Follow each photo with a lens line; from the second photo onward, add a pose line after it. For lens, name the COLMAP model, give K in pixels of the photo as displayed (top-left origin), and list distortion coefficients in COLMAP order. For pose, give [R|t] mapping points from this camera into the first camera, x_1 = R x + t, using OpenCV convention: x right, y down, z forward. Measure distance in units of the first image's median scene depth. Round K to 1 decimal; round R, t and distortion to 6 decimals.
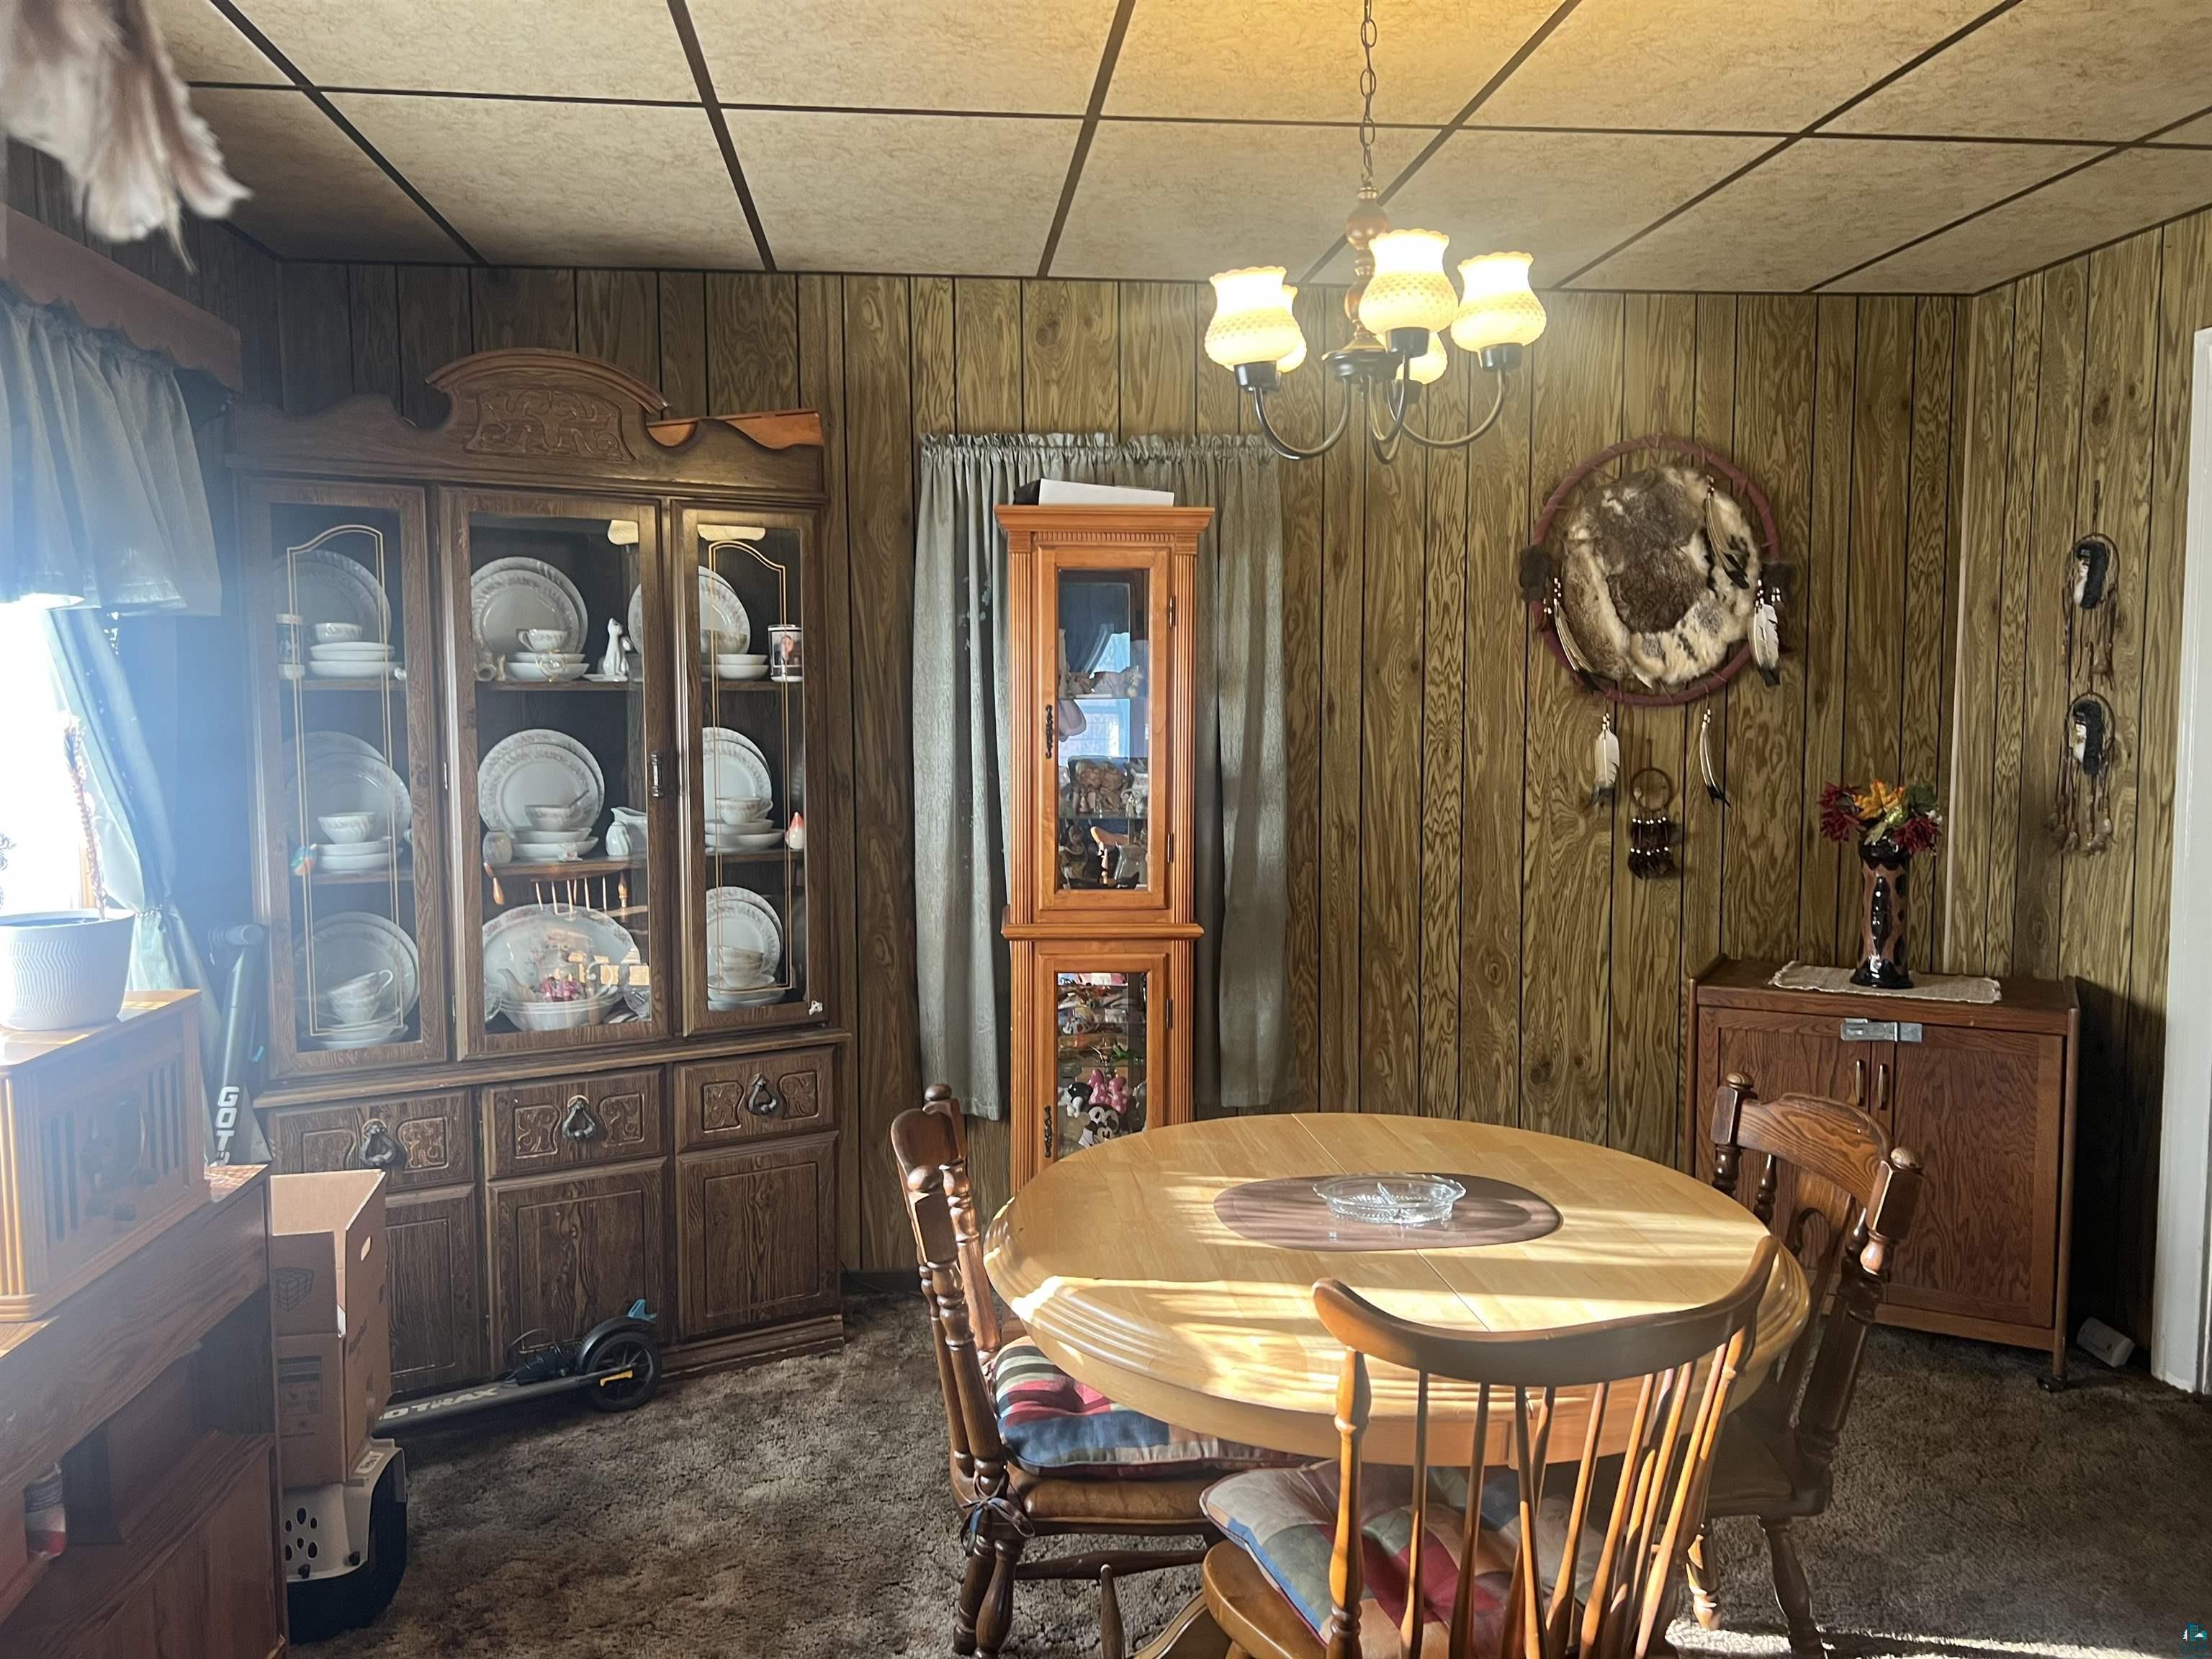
lens RADIAL K [[1678.4, 0, 1105.9], [0, 1678.4, 842.2], [0, 0, 1]] dist [0.072725, -0.079631]
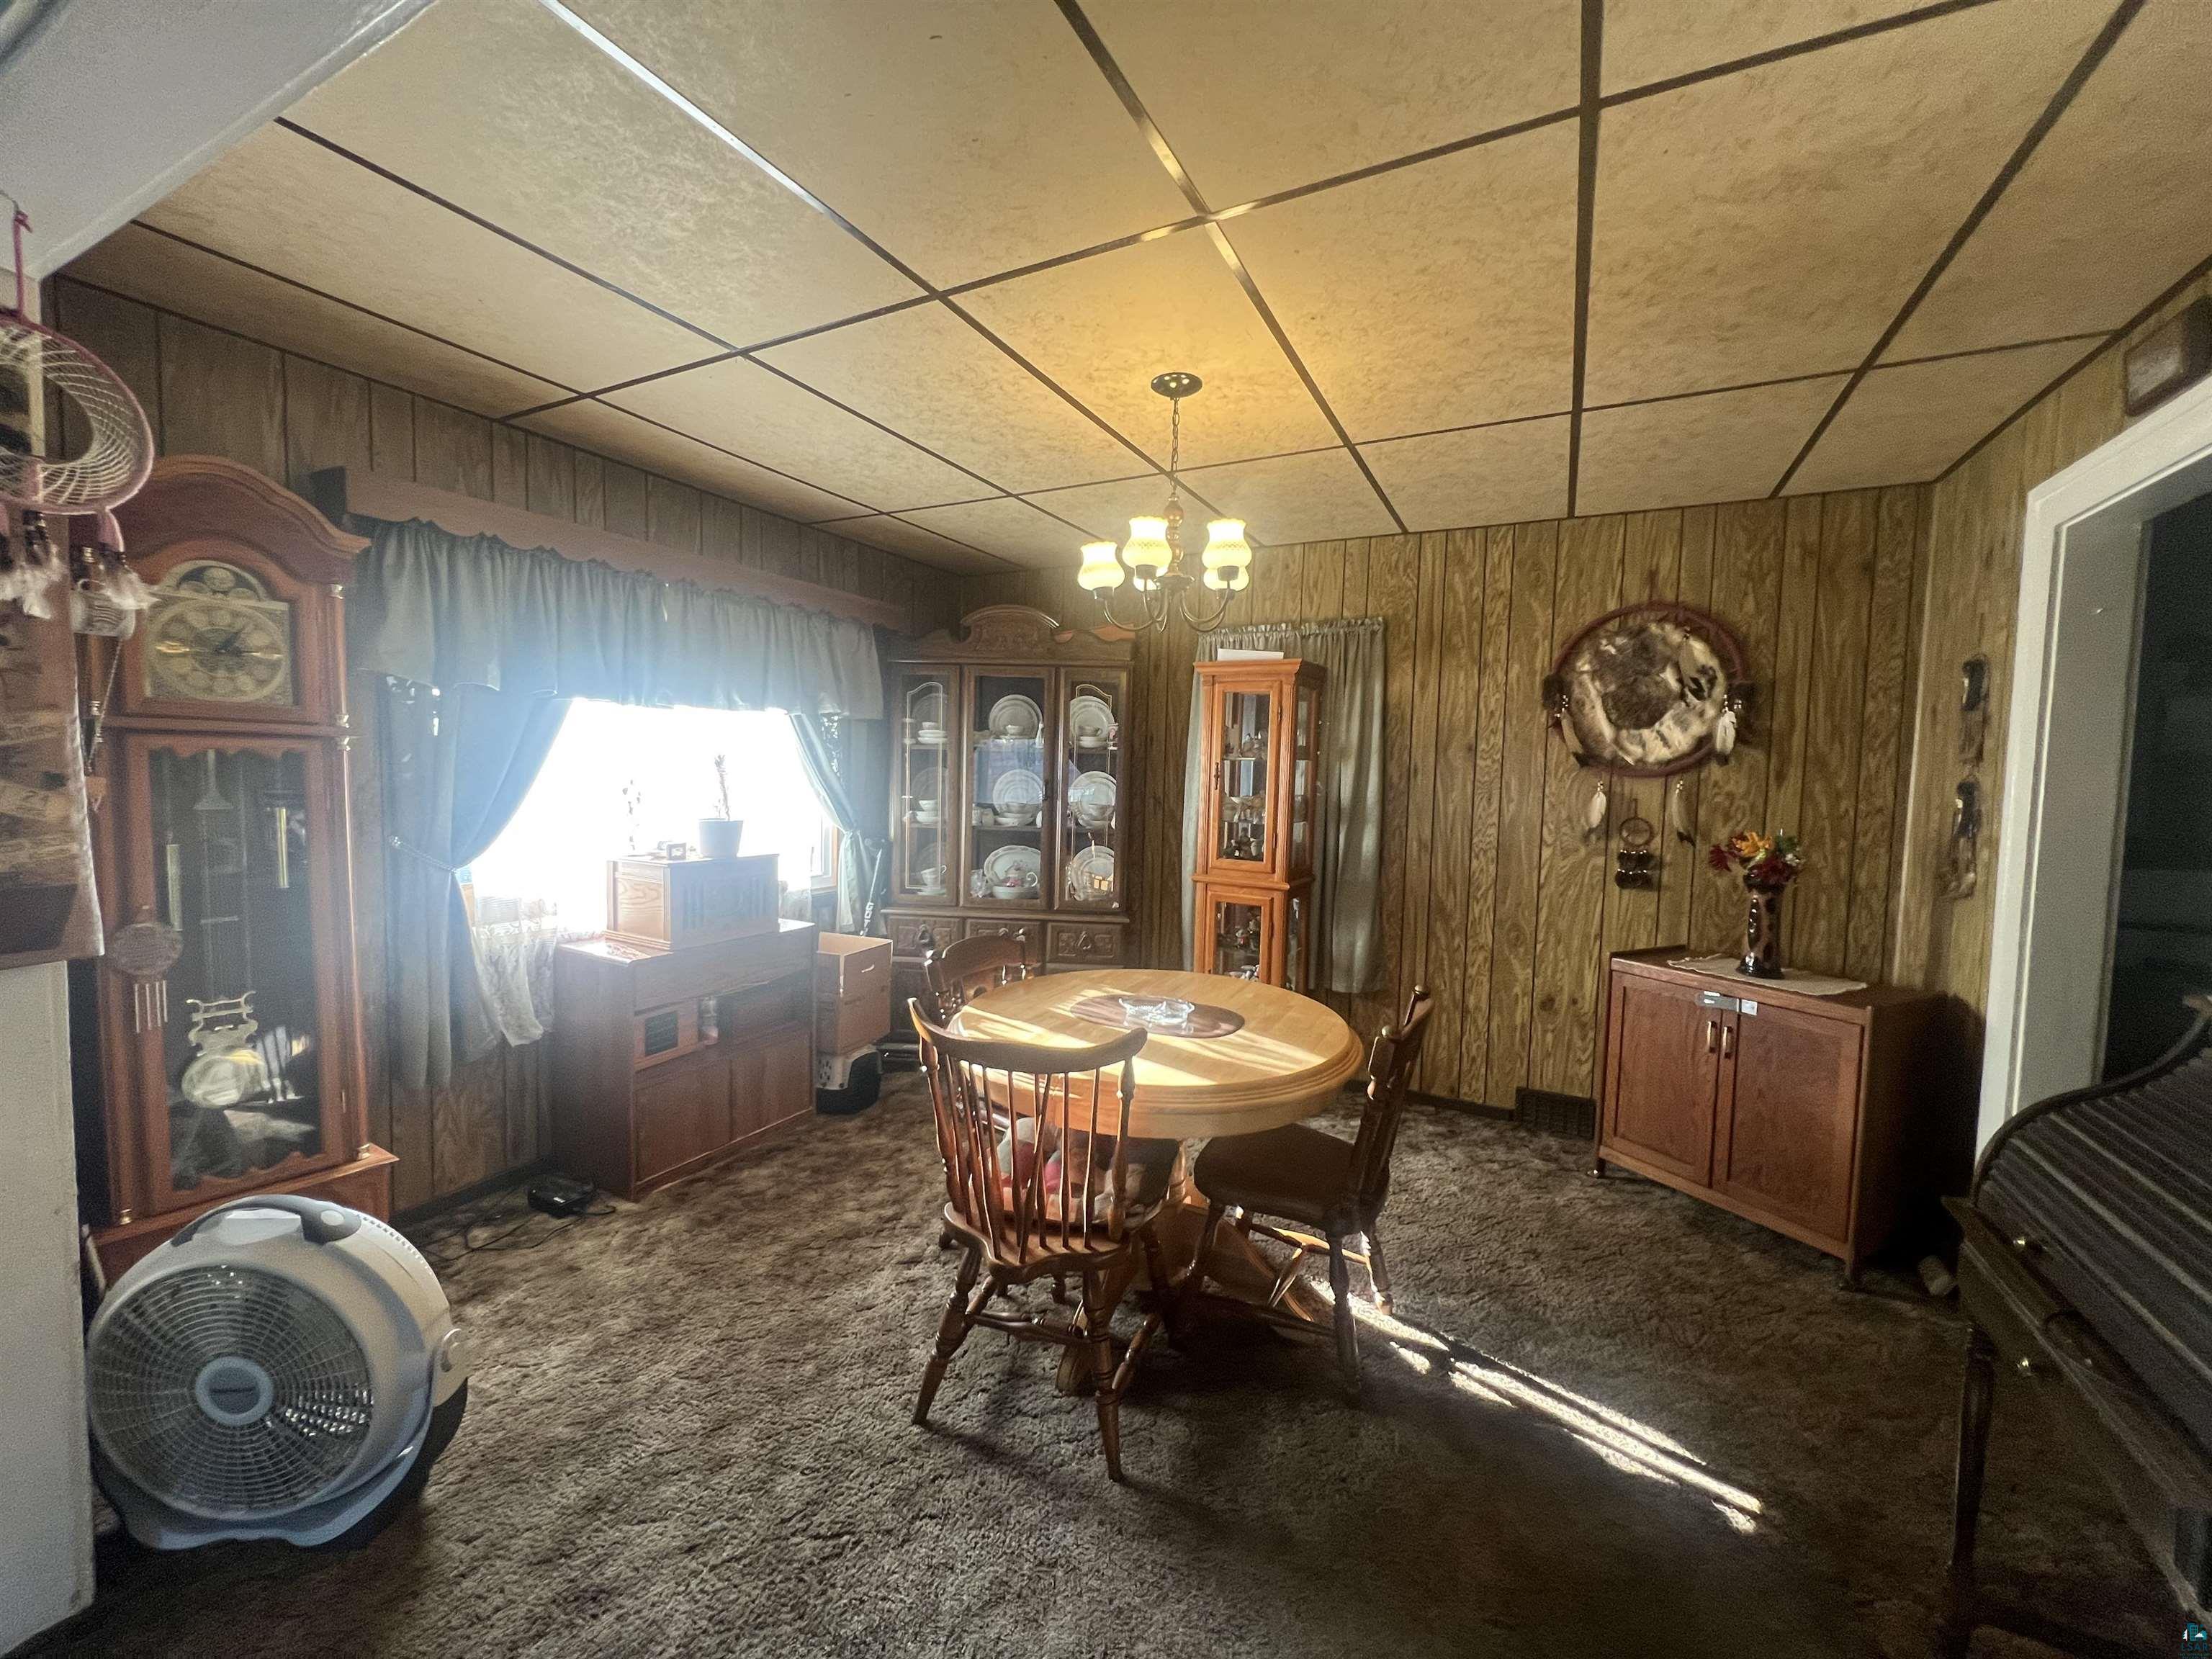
lens RADIAL K [[892.0, 0, 1106.9], [0, 892.0, 822.7], [0, 0, 1]] dist [-0.002439, 0.002335]
pose [[0.824381, 0.059790, -0.562869, 0.388939], [-0.080064, 0.996725, -0.011386, 0.008456], [0.560345, 0.054452, 0.826468, 0.064389]]
